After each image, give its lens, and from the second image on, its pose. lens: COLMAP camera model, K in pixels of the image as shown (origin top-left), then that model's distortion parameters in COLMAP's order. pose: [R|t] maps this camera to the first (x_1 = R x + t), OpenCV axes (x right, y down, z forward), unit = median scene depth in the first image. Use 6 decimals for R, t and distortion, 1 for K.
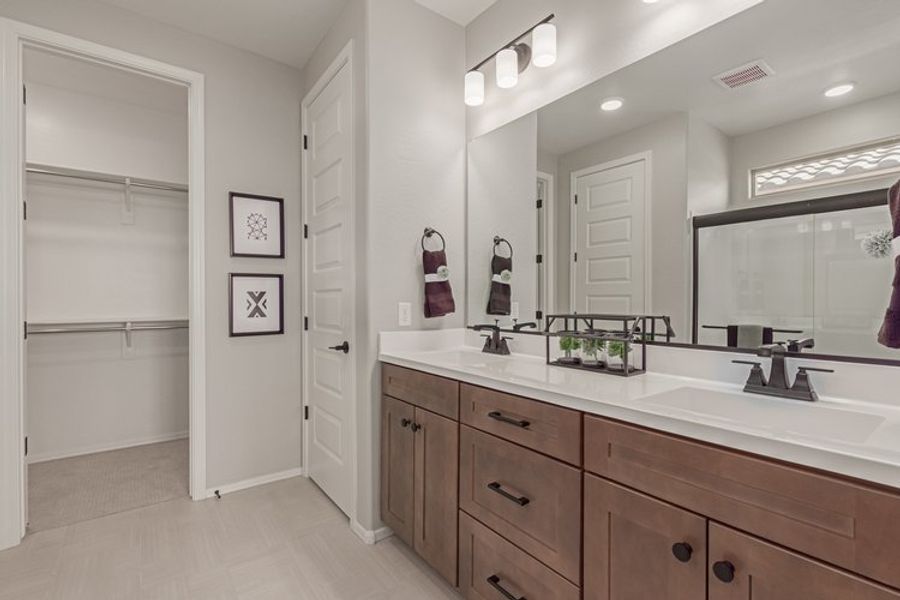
lens RADIAL K [[419.4, 0, 450.0], [0, 419.4, 300.0], [0, 0, 1]] dist [-0.002524, -0.000817]
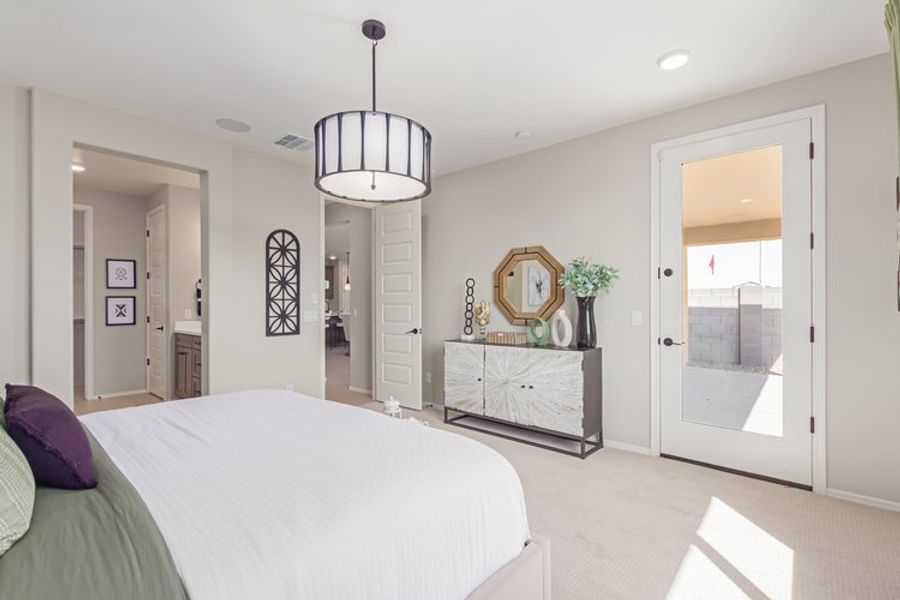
lens RADIAL K [[408.4, 0, 450.0], [0, 408.4, 300.0], [0, 0, 1]] dist [-0.001773, -0.000406]
pose [[0.973815, -0.000313, 0.227340, 0.693983], [0.001505, 0.999986, -0.005069, -0.030671], [-0.227335, 0.005279, 0.973802, -1.393273]]
